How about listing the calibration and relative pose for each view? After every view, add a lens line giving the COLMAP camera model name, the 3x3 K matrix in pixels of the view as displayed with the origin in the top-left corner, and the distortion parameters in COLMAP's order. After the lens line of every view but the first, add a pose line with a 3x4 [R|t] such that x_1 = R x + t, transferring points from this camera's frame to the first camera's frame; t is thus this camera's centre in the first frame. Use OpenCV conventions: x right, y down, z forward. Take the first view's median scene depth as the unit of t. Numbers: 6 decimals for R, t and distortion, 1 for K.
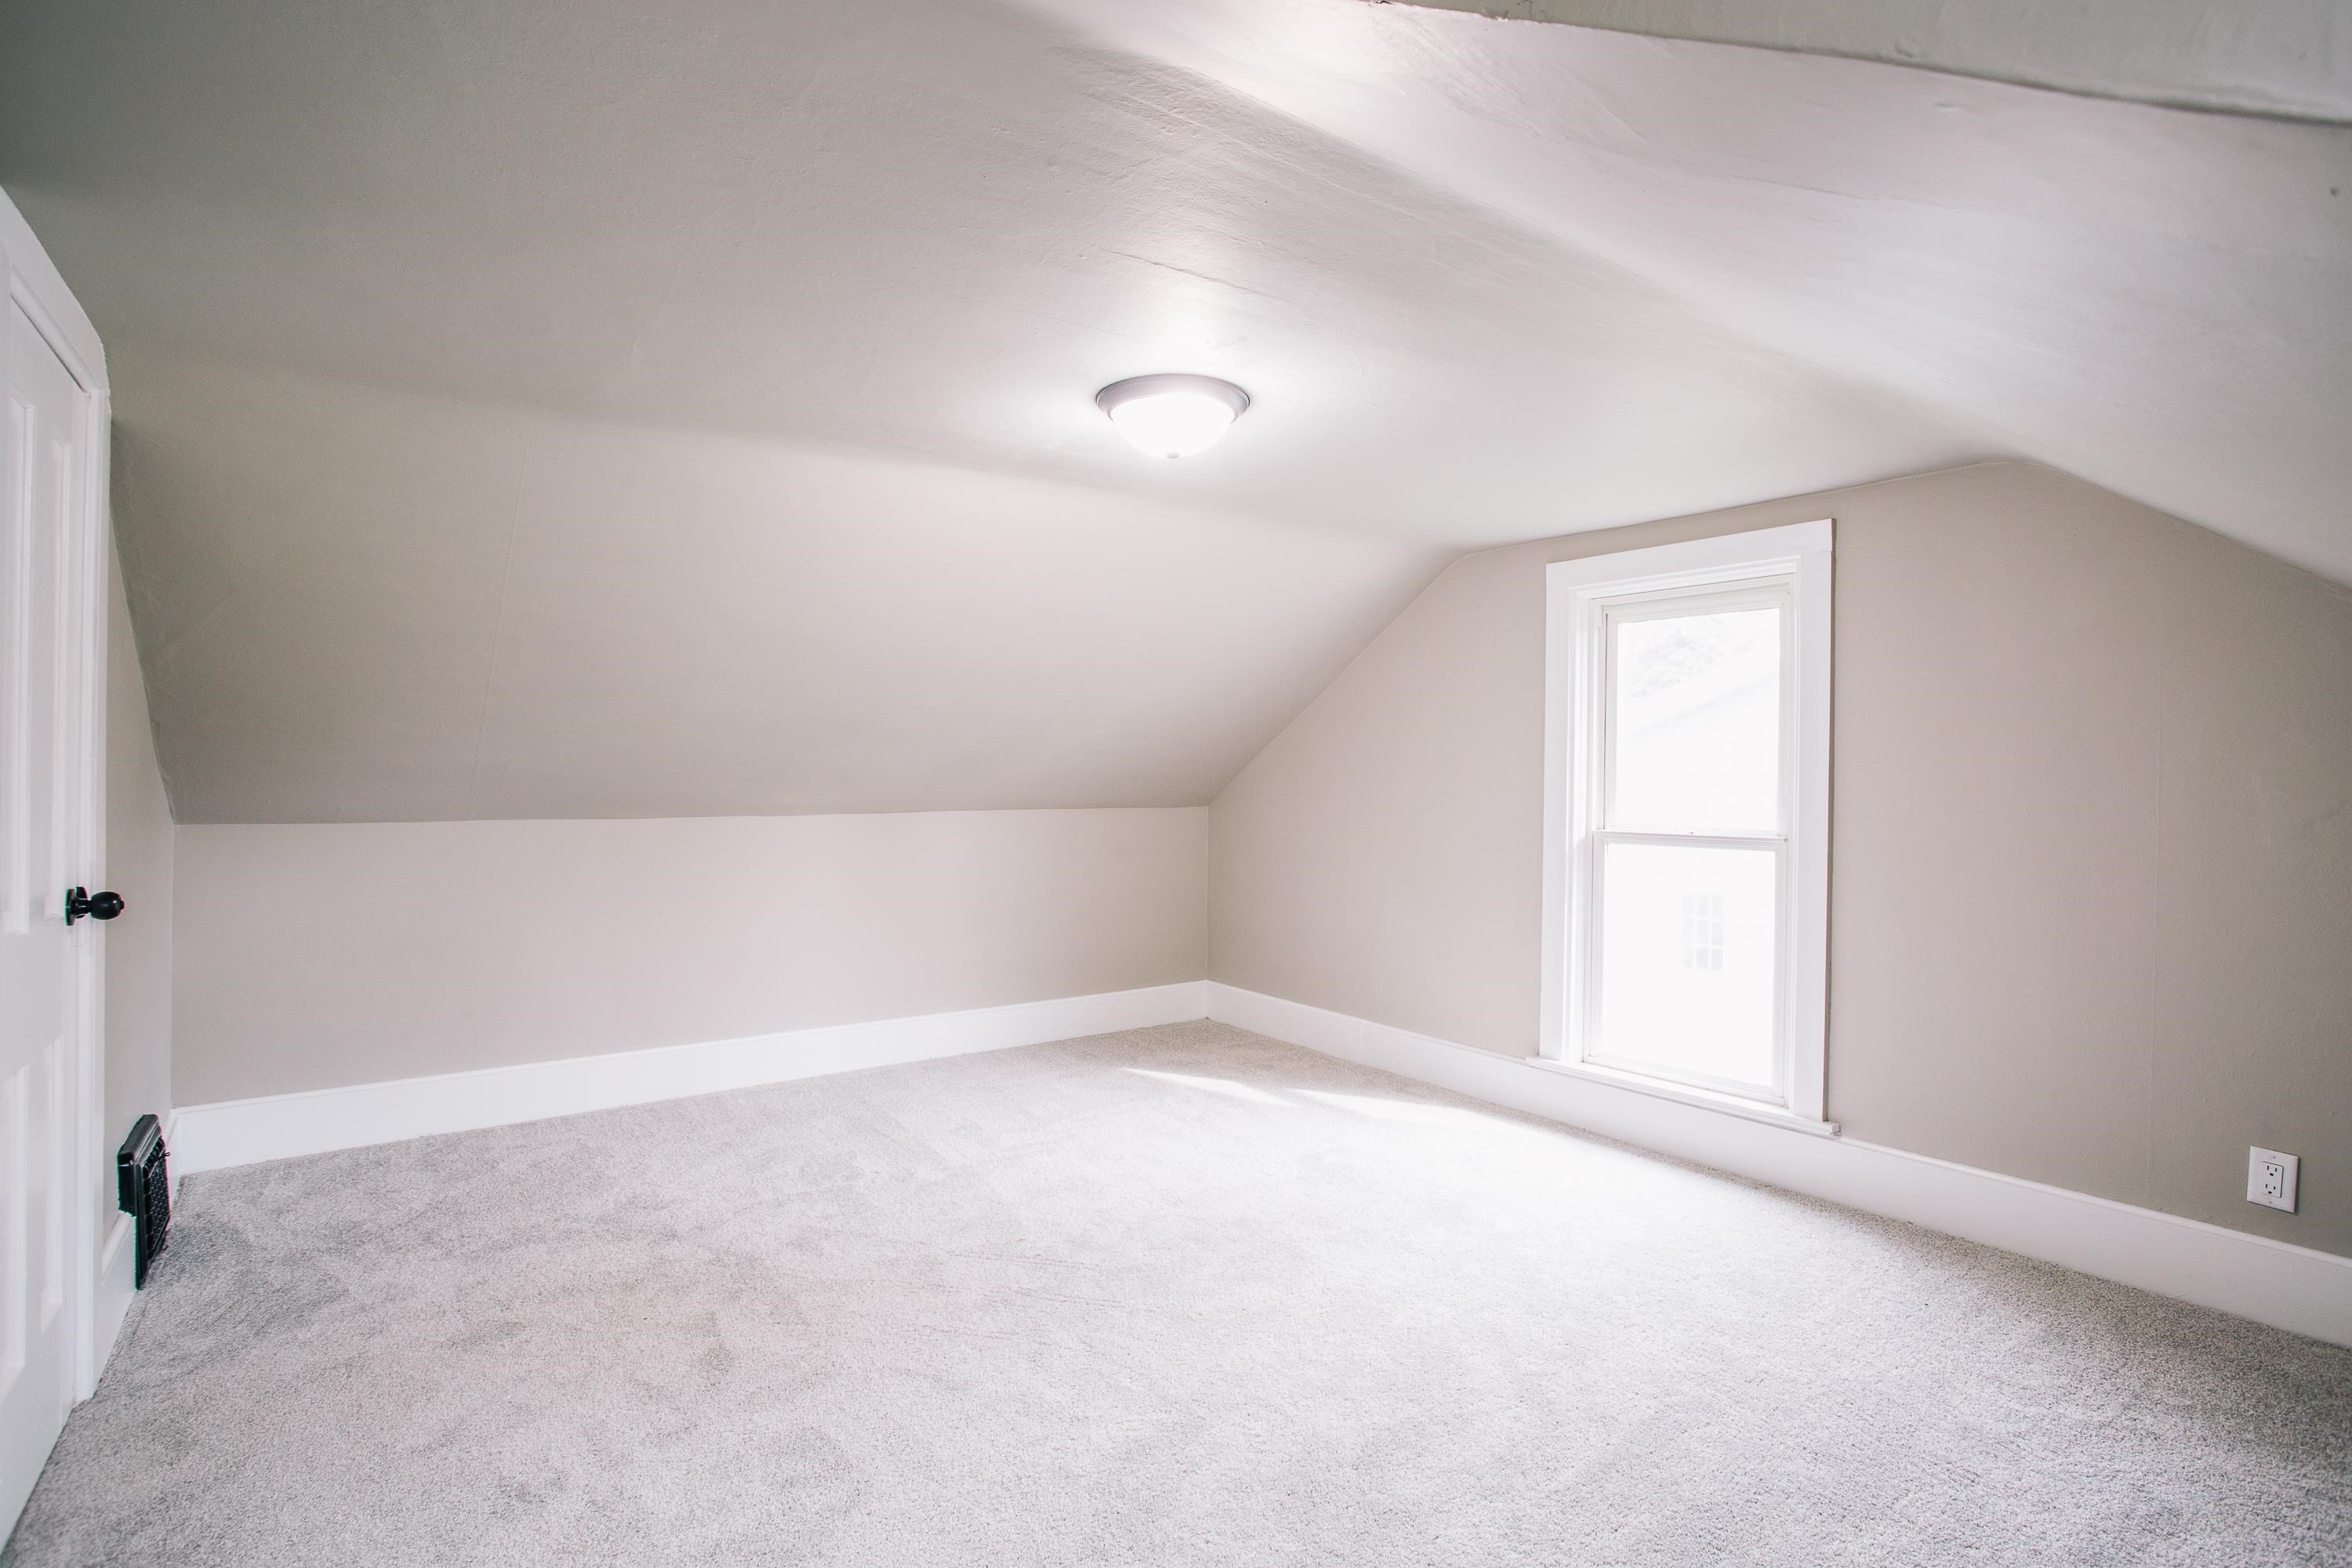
lens RADIAL K [[1172.8, 0, 1176.0], [0, 1172.8, 784.0], [0, 0, 1]] dist [-0.000128, 0.000264]
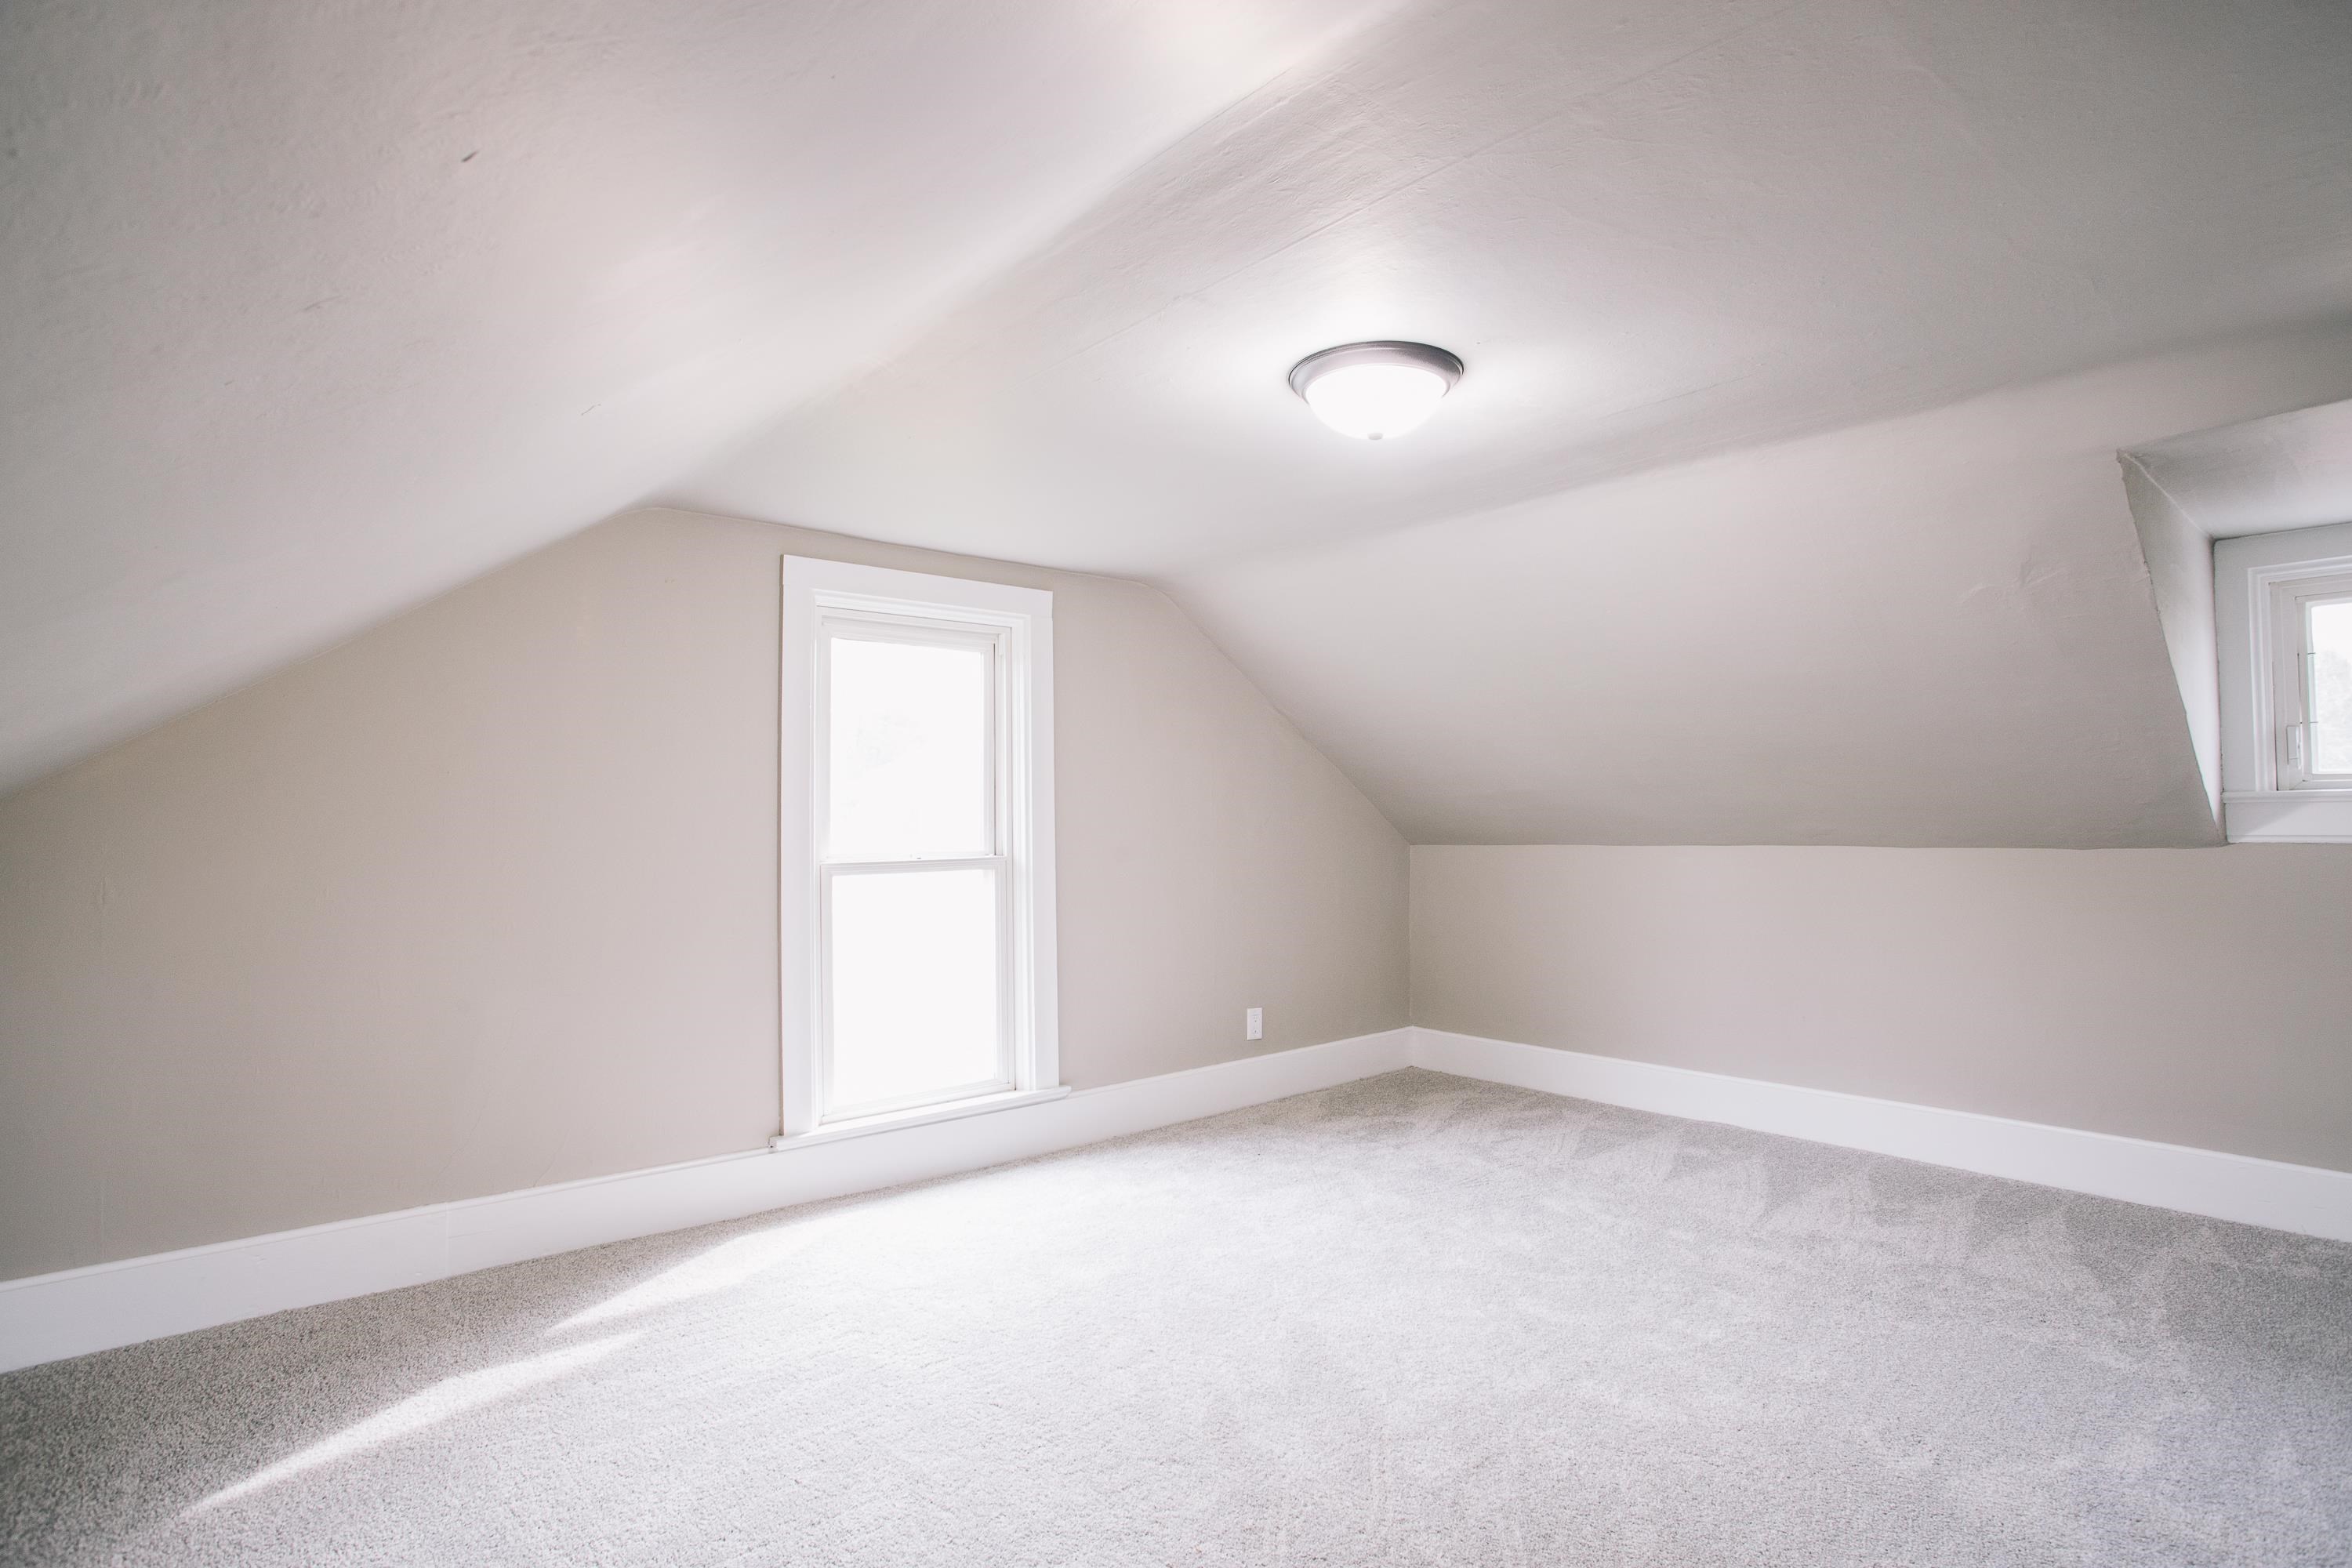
lens RADIAL K [[1172.8, 0, 1176.0], [0, 1172.8, 784.0], [0, 0, 1]] dist [-0.000128, 0.000264]
pose [[-0.053517, 0.011999, 0.998495, -0.646460], [0.006416, 0.999911, -0.011672, -0.010089], [-0.998546, 0.005781, -0.053589, 0.901771]]
